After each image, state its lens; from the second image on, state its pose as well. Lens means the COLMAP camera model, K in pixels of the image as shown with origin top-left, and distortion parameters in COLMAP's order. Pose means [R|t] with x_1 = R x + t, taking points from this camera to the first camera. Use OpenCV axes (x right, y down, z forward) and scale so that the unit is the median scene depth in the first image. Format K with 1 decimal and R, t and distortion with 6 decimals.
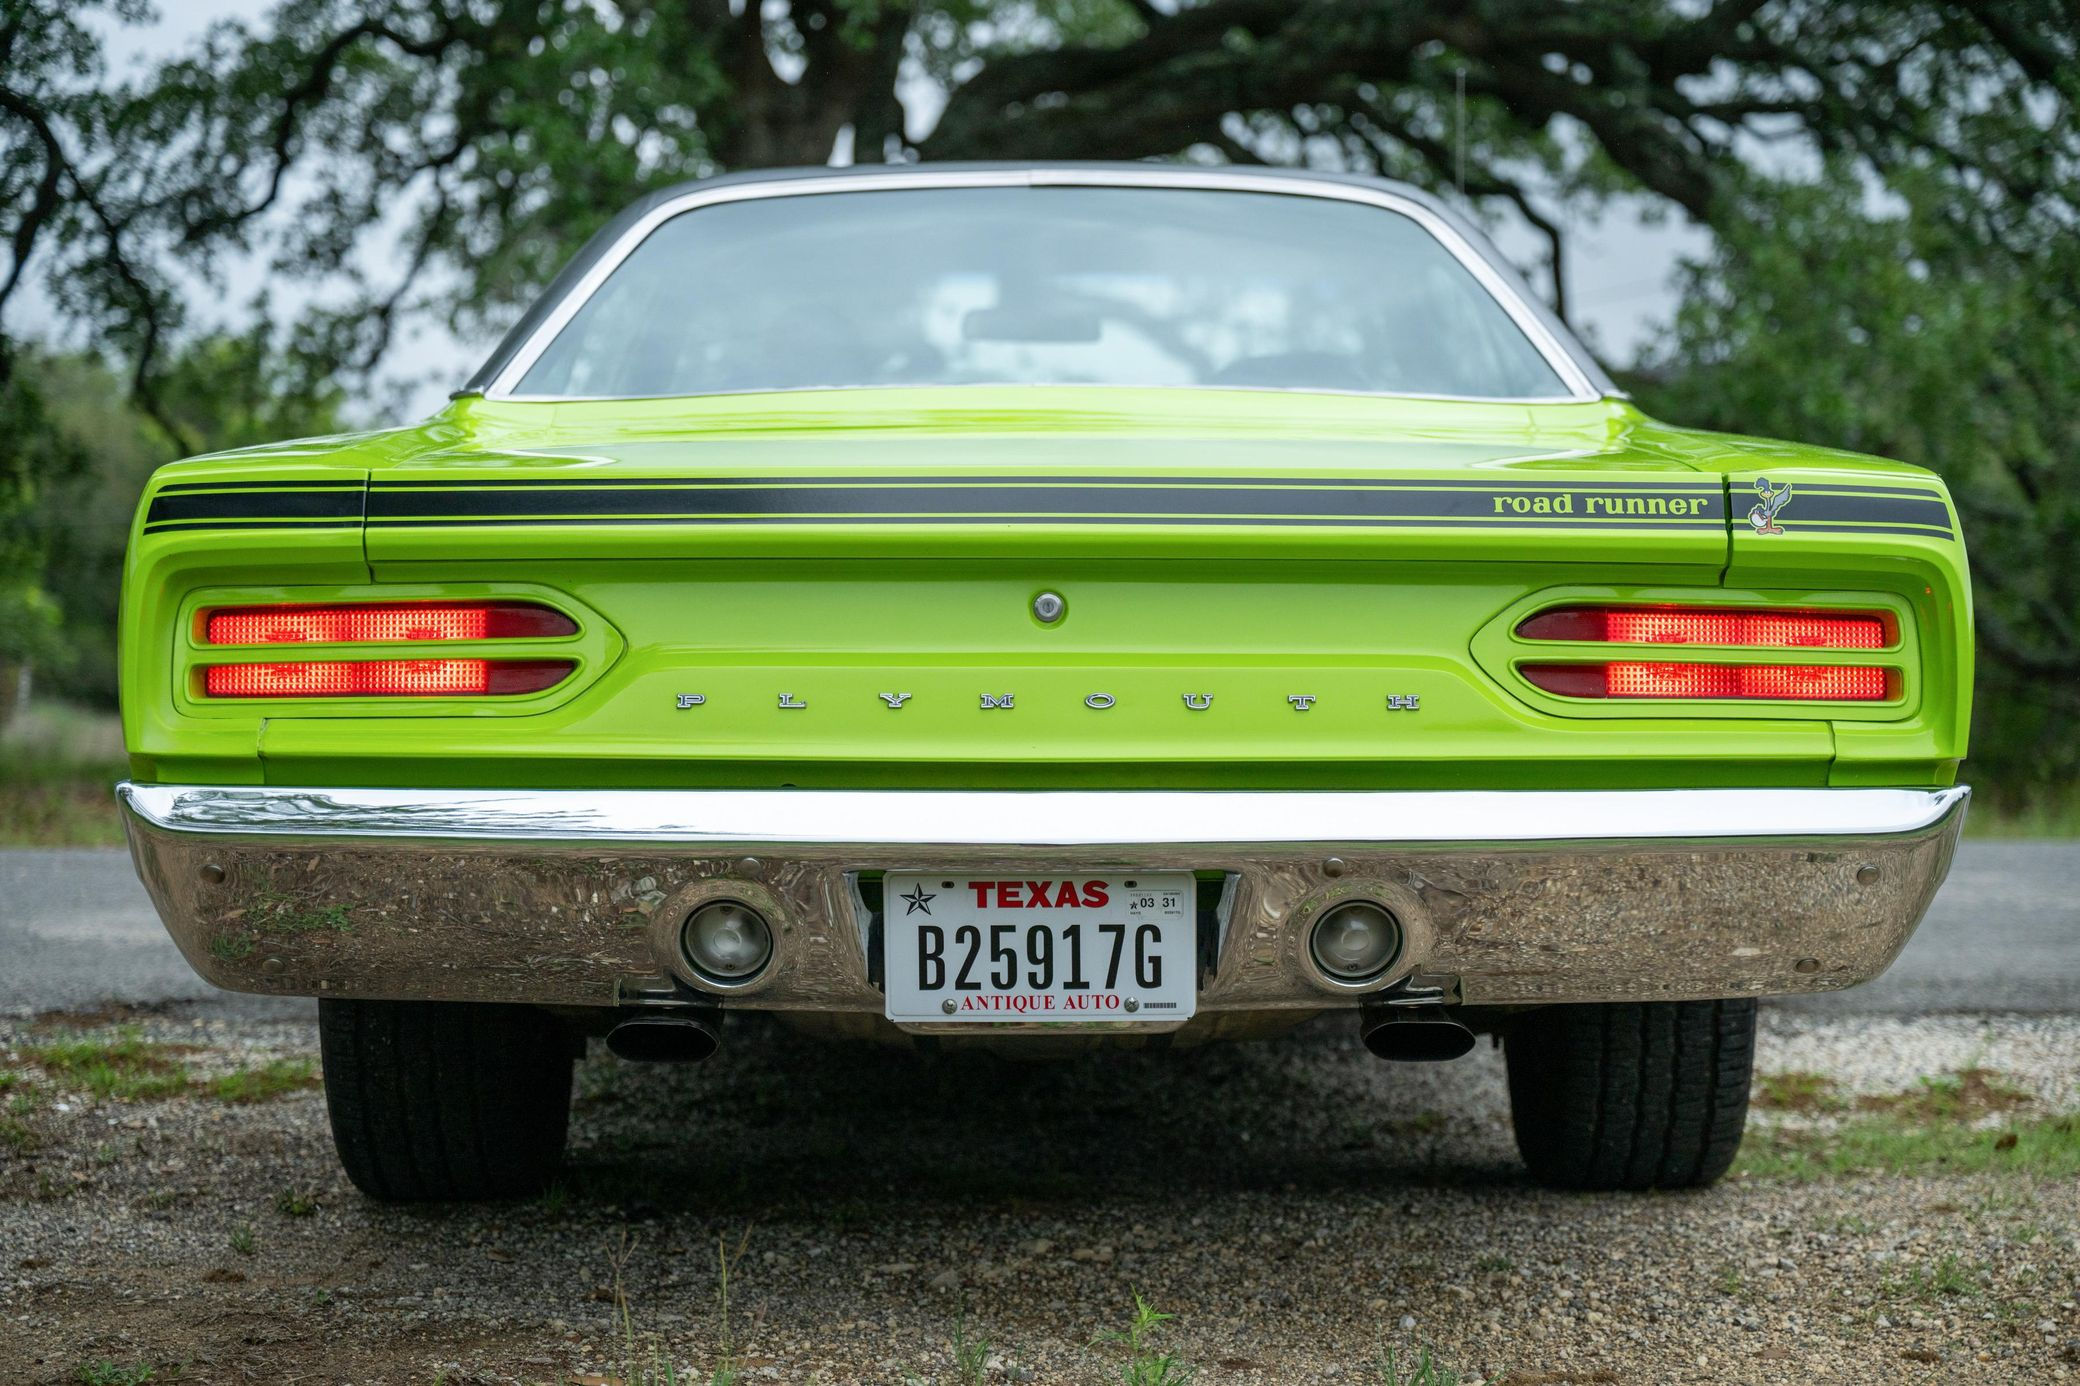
lens RADIAL K [[2937.6, 0, 1033.6], [0, 2937.6, 668.7], [0, 0, 1]] dist [-0.018051, 0.000000]
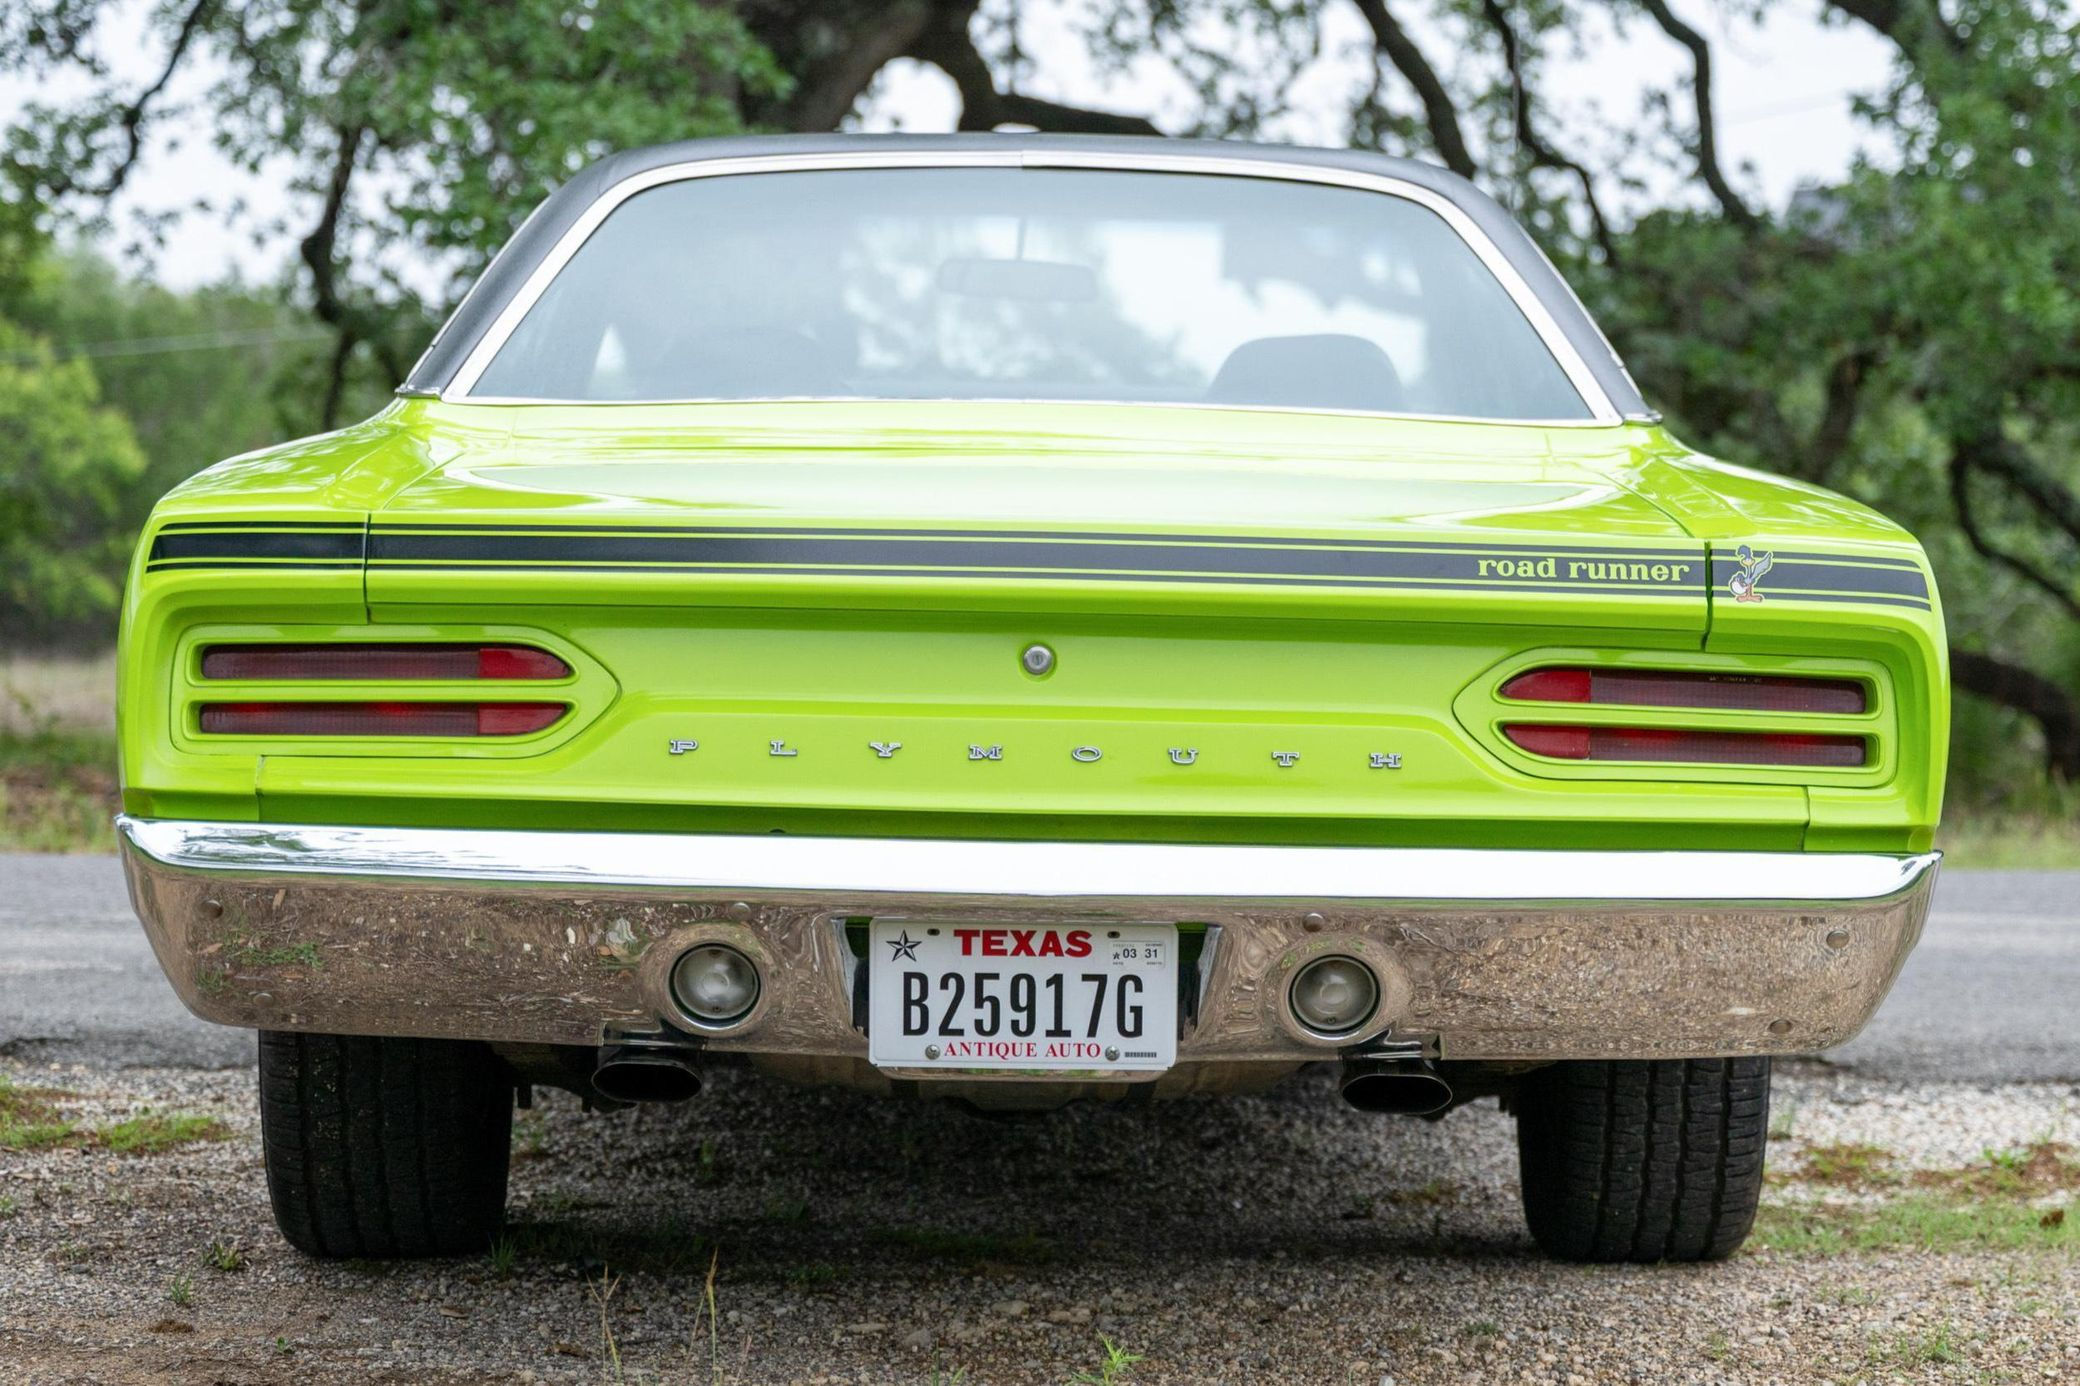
lens RADIAL K [[3856.9, 0, 1041.6], [0, 3856.9, 701.5], [0, 0, 1]] dist [-0.030595, 0.000000]
pose [[0.999803, 0.017919, 0.008516, -0.004581], [-0.018048, 0.999720, 0.015327, -0.026747], [-0.008239, -0.015478, 0.999846, -0.325659]]
